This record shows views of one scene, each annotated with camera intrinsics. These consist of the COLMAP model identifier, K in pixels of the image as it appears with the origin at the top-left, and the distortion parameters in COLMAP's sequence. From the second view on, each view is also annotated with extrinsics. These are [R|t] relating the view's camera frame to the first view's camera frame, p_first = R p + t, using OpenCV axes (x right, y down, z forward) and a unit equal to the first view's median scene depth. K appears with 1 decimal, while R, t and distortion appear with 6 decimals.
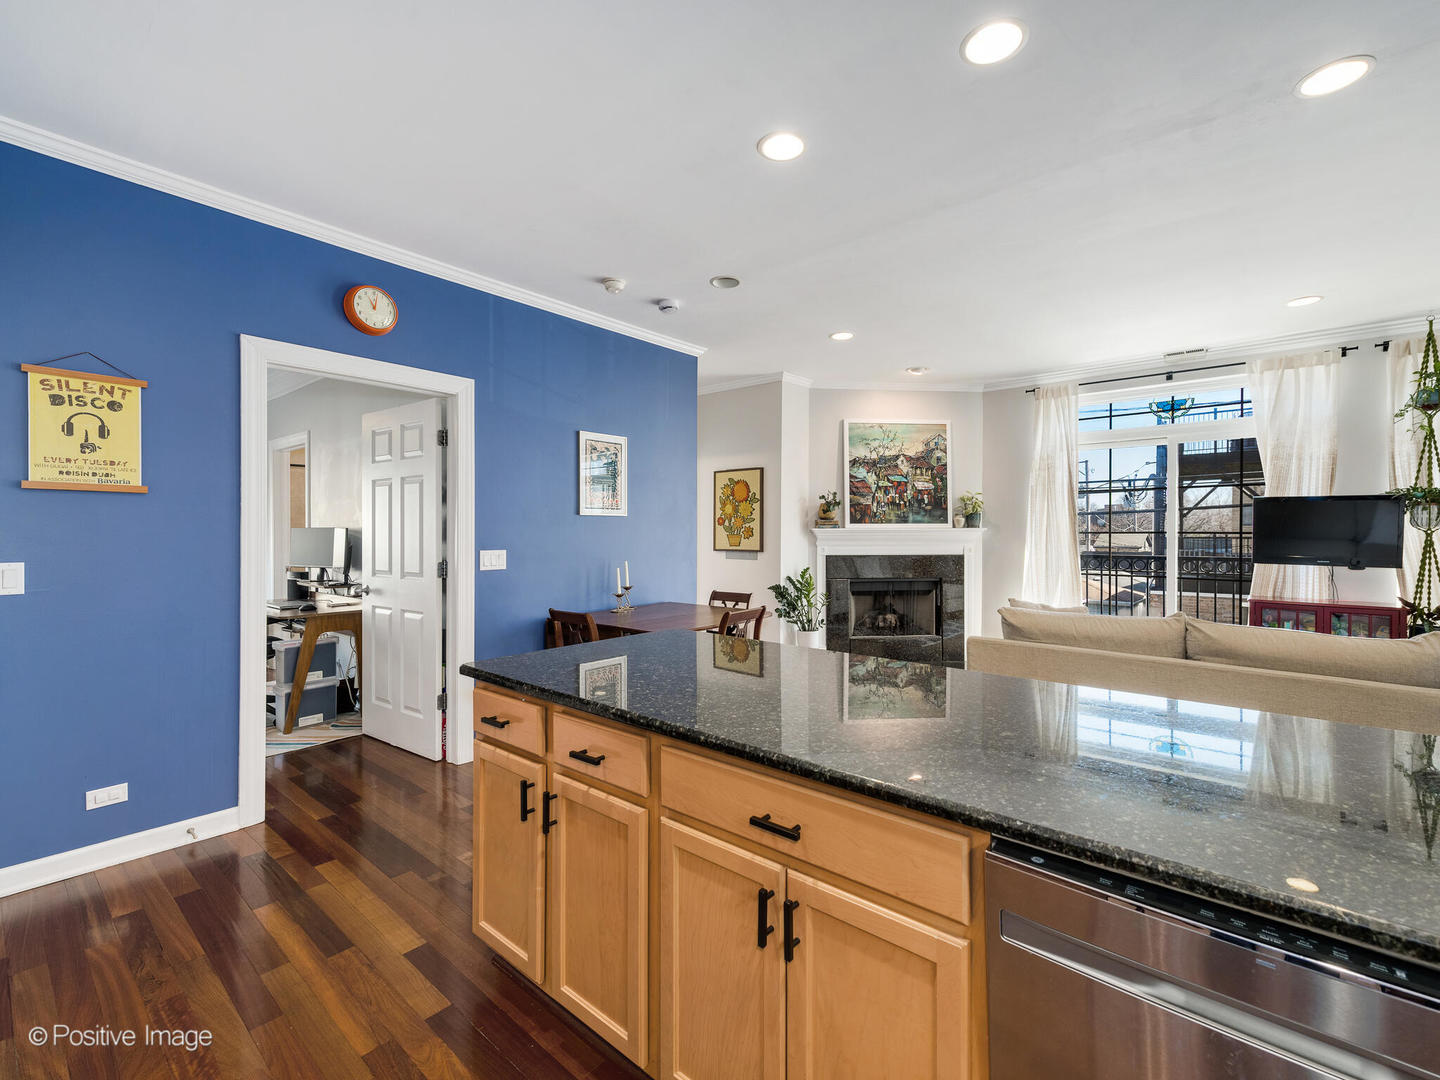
lens RADIAL K [[637.1, 0, 724.0], [0, 637.1, 540.1], [0, 0, 1]] dist [0.008652, -0.001906]
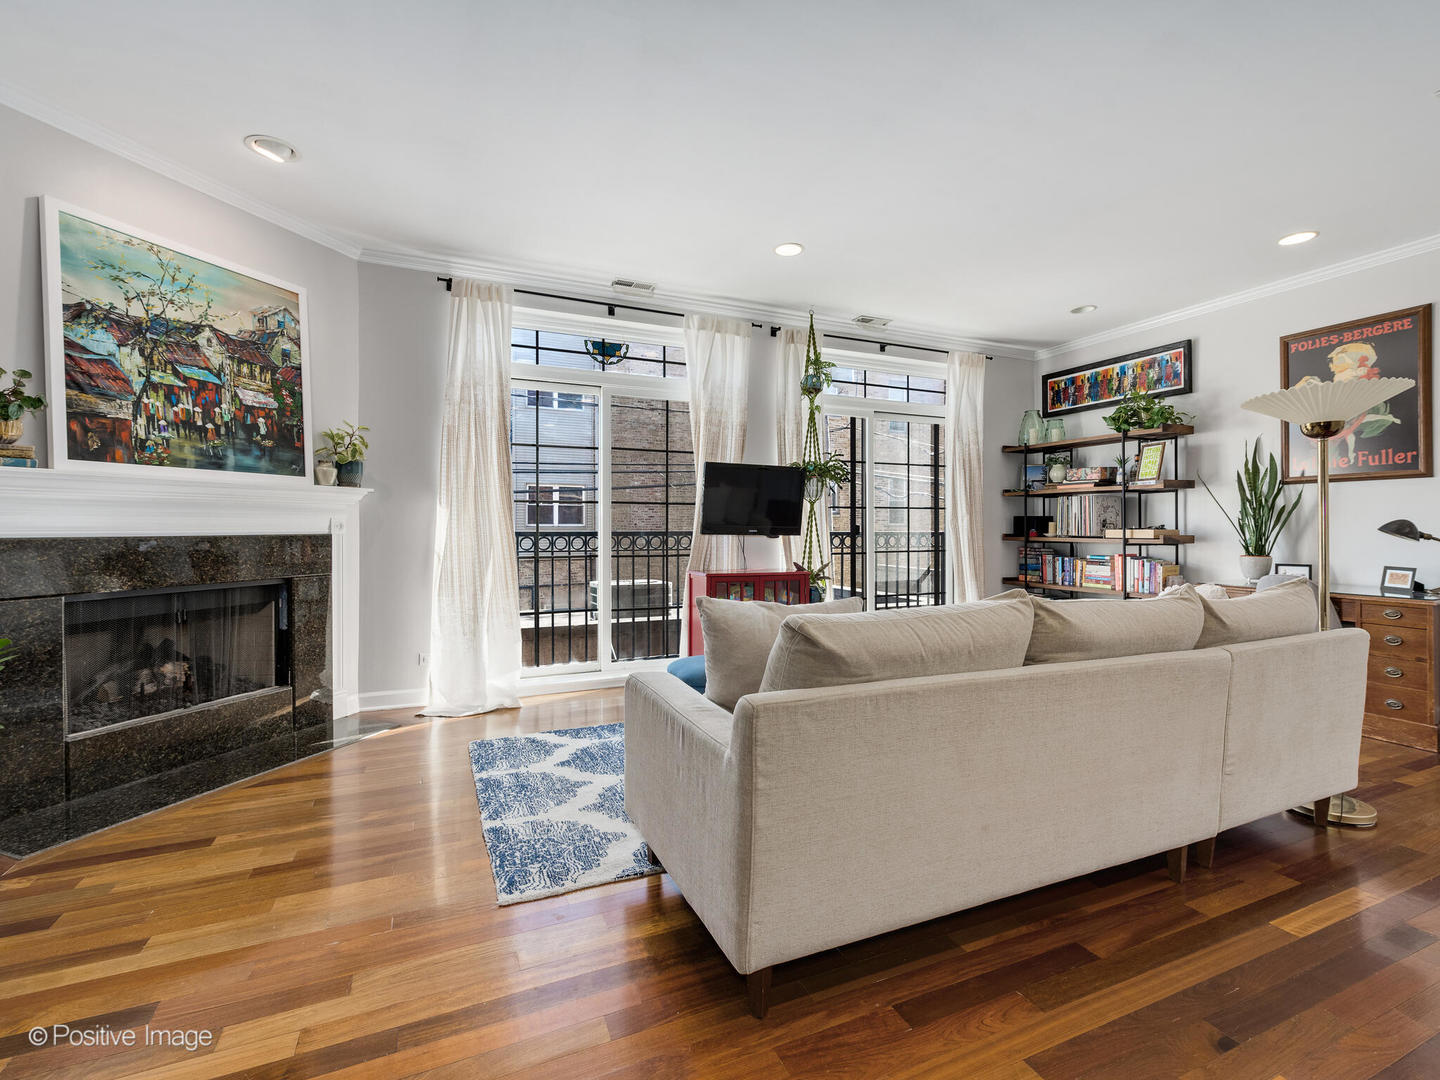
lens RADIAL K [[653.4, 0, 717.5], [0, 653.4, 525.7], [0, 0, 1]] dist [0.009708, -0.002927]
pose [[0.440072, 0.002359, 0.897959, 0.004191], [0.007800, 0.999949, -0.006450, 0.022537], [-0.897928, 0.009843, 0.440031, 0.447446]]
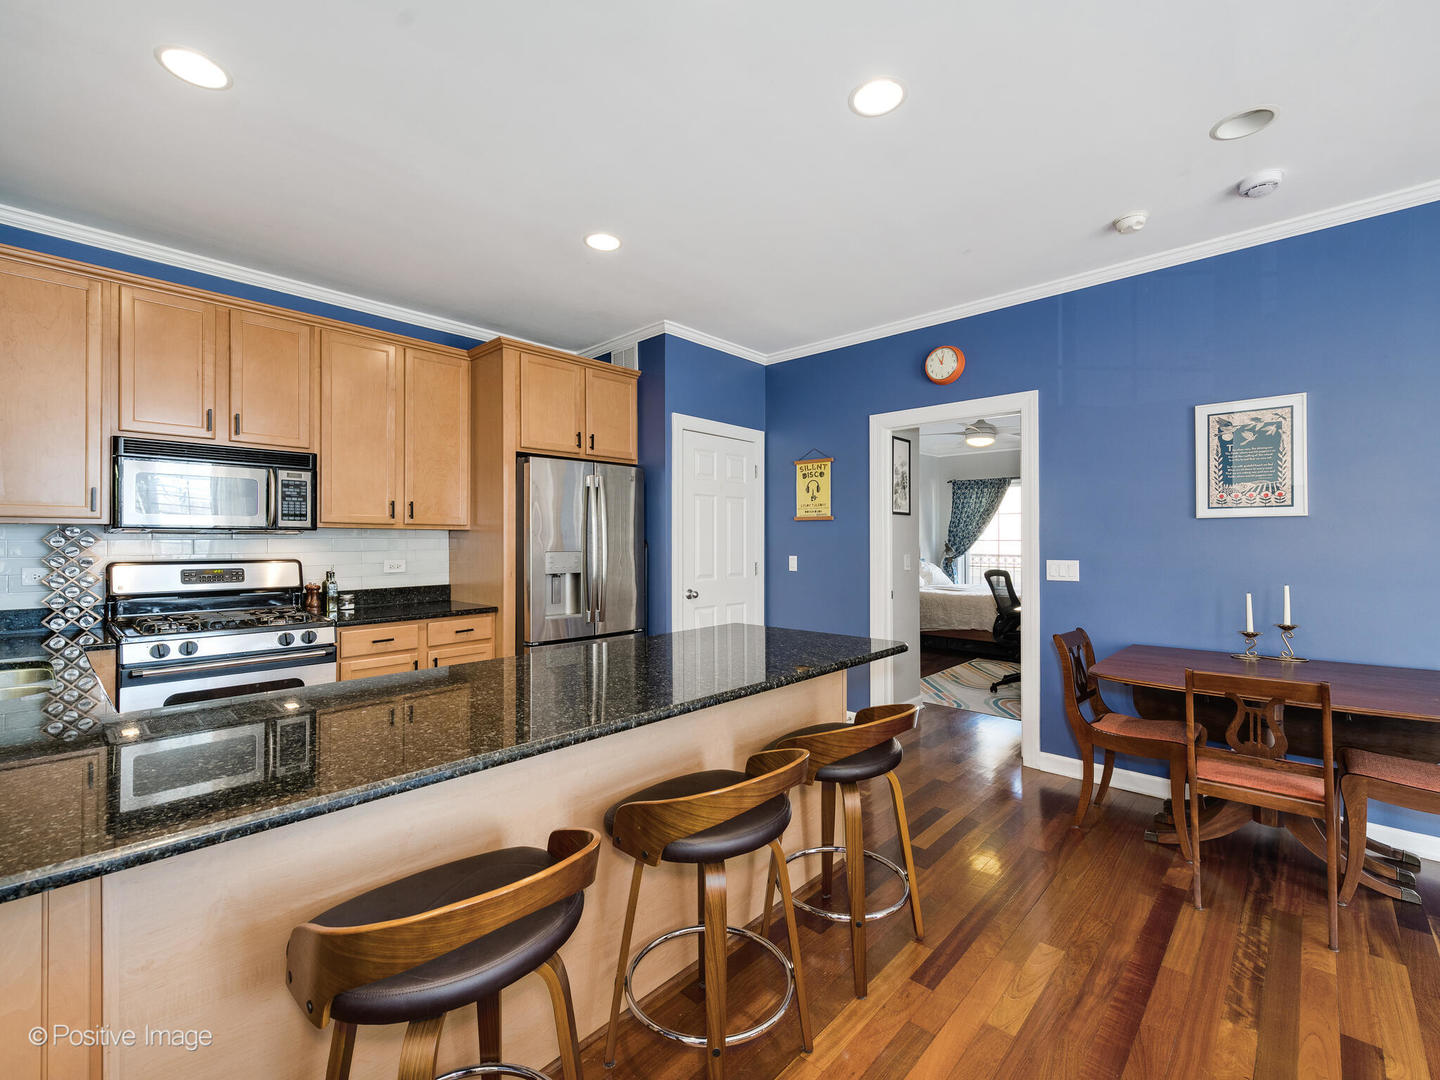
lens RADIAL K [[637.1, 0, 717.0], [0, 637.1, 538.0], [0, 0, 1]] dist [0.008652, -0.001906]
pose [[-0.051839, -0.005393, -0.998641, 0.374662], [-0.011021, 0.999928, -0.004828, -0.004317], [0.998595, 0.010756, -0.051895, 0.322077]]
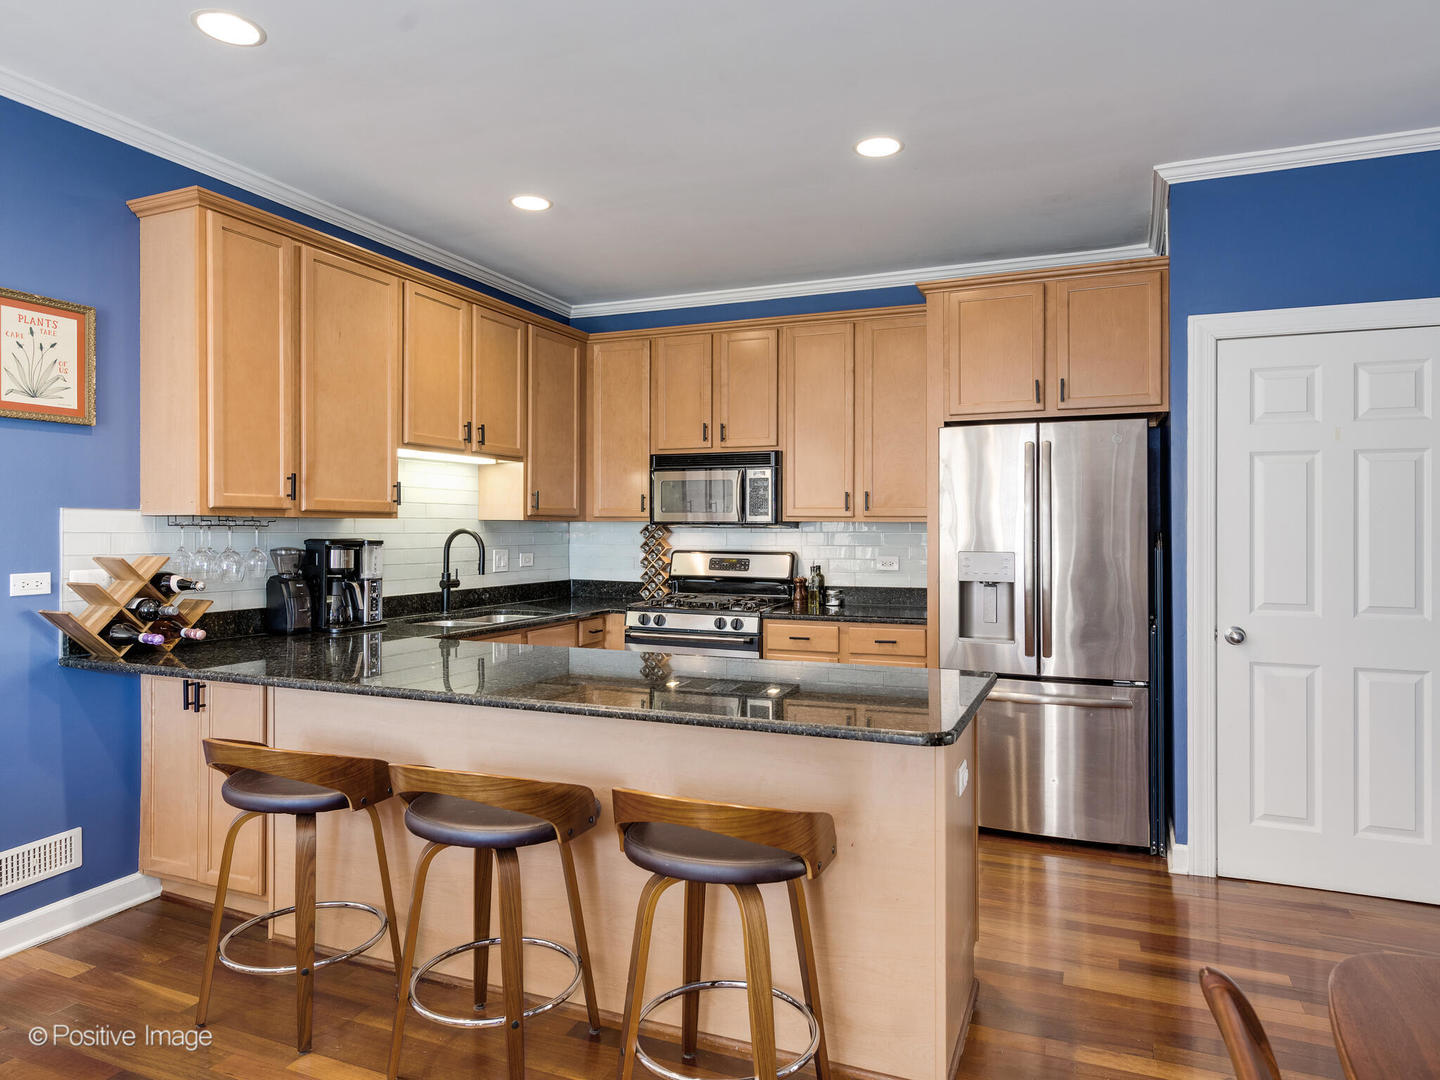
lens RADIAL K [[902.1, 0, 722.1], [0, 902.1, 533.8], [0, 0, 1]] dist [0.030937, -0.002847]
pose [[-0.952656, -0.002263, -0.304043, 0.137866], [-0.007730, 0.999829, 0.016777, -0.014604], [0.303953, 0.018333, -0.952511, 0.696246]]
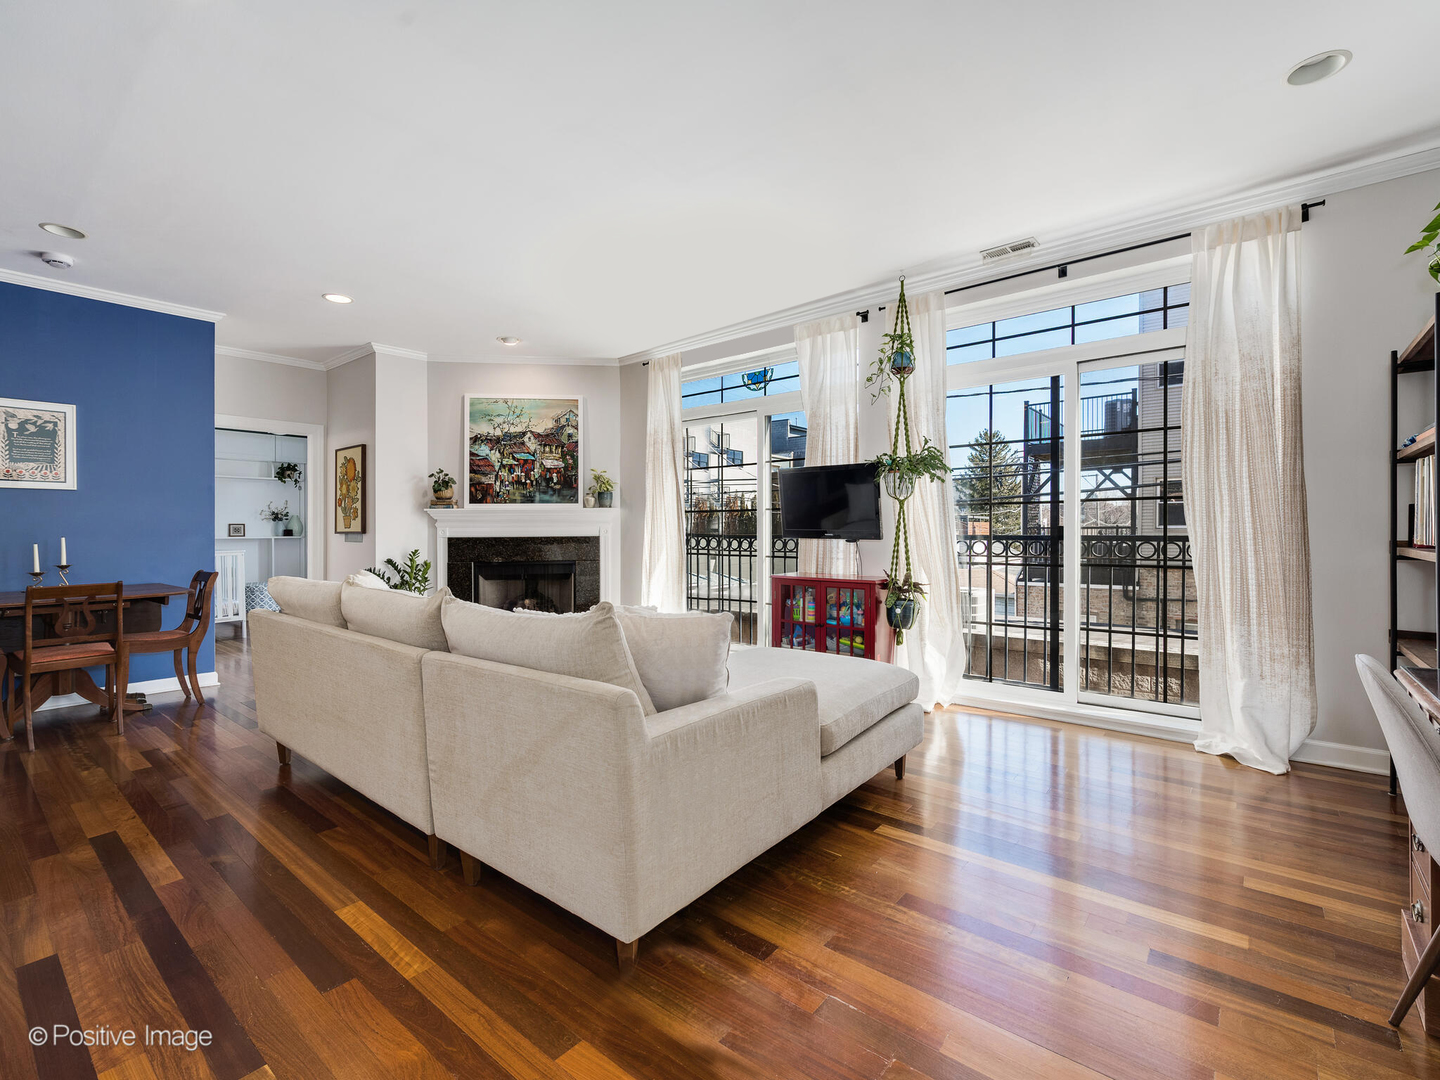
lens RADIAL K [[653.4, 0, 718.7], [0, 653.4, 528.5], [0, 0, 1]] dist [0.009708, -0.002927]
pose [[0.999908, -0.004903, 0.012611, 0.559118], [0.005074, 0.999895, -0.013586, 0.026365], [-0.012543, 0.013649, 0.999828, 0.022022]]
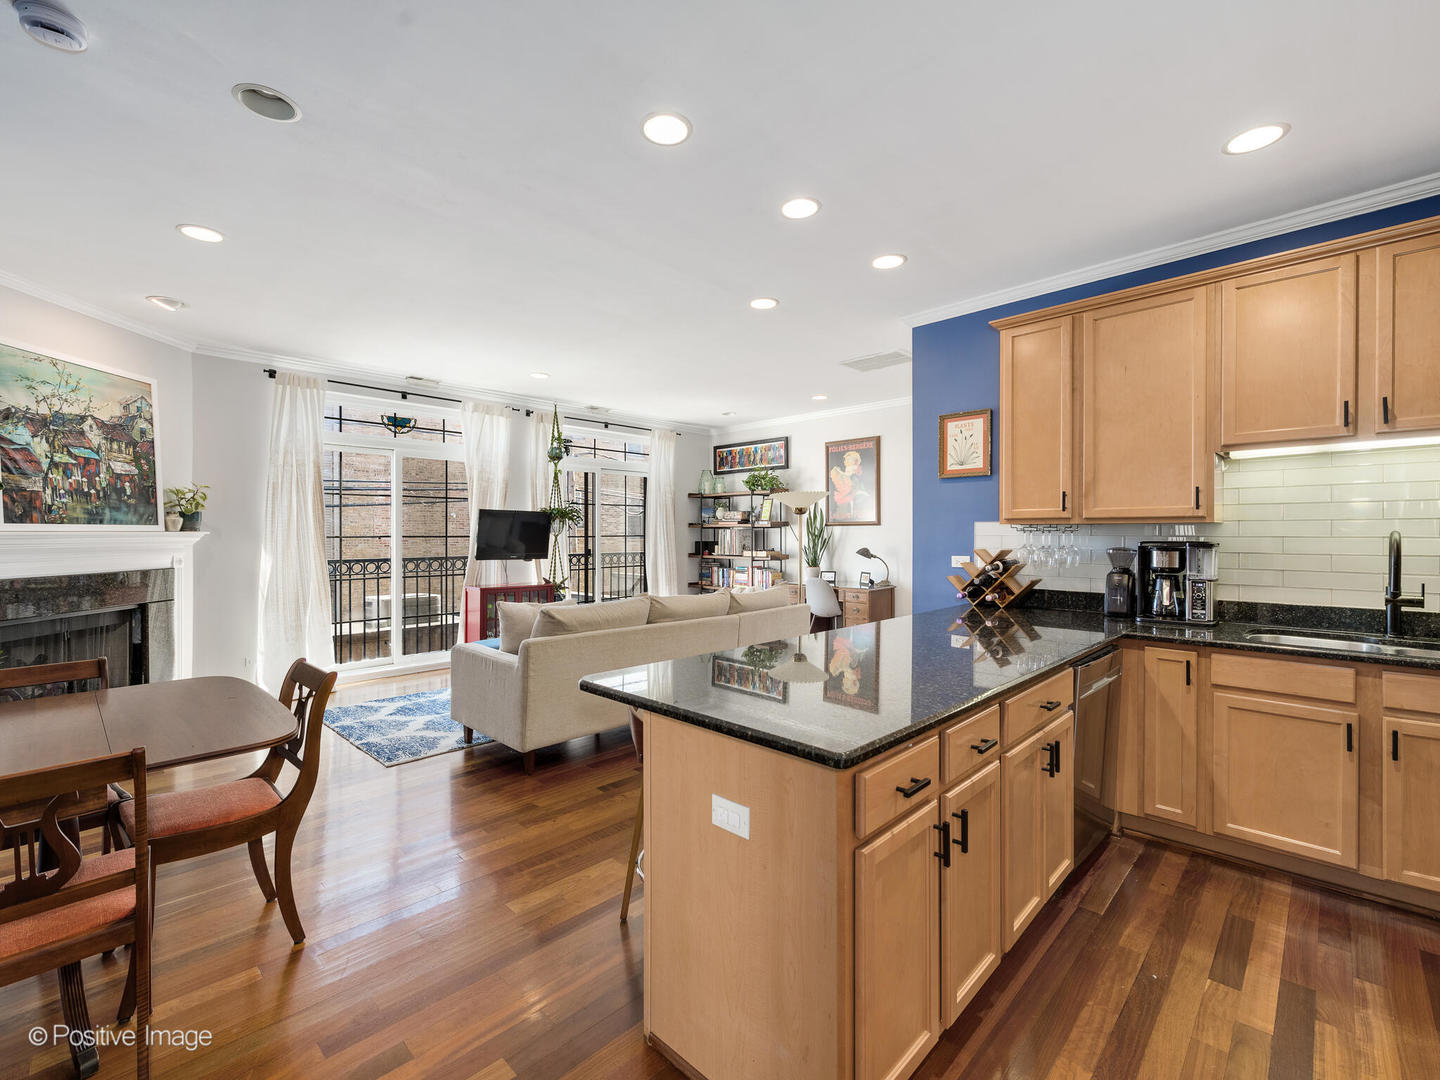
lens RADIAL K [[637.1, 0, 714.6], [0, 637.1, 528.3], [0, 0, 1]] dist [0.008652, -0.001906]
pose [[0.073967, 0.008030, 0.997228, -0.320971], [0.011893, 0.999889, -0.008933, -0.008751], [-0.997190, 0.012521, 0.073864, 0.335376]]
